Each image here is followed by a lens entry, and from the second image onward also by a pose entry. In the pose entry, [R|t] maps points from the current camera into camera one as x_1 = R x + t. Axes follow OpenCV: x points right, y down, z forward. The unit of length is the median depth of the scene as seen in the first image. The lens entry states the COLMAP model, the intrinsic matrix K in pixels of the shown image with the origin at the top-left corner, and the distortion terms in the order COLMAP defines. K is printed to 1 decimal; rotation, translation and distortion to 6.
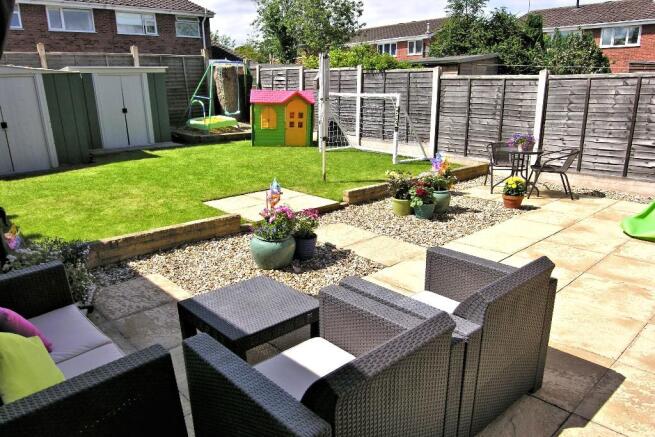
lens RADIAL K [[470.8, 0, 325.2], [0, 470.8, 243.3], [0, 0, 1]] dist [-0.053663, 0.002260]
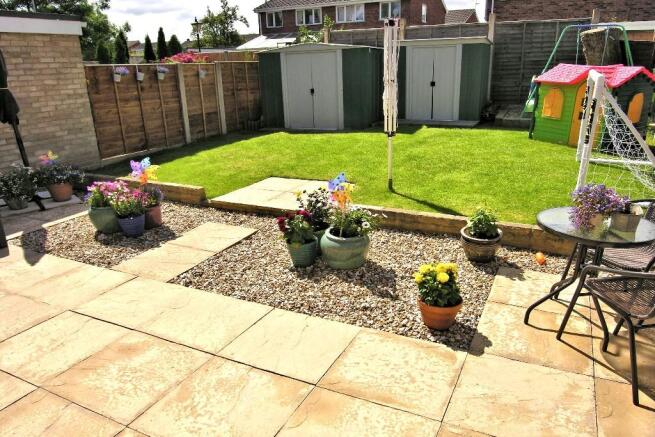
lens RADIAL K [[470.8, 0, 325.2], [0, 470.8, 243.3], [0, 0, 1]] dist [-0.053663, 0.002260]
pose [[0.354576, 0.333501, -0.873529, 0.679977], [-0.272541, 0.930524, 0.244634, -0.215418], [0.894426, 0.151331, 0.420834, 0.614281]]
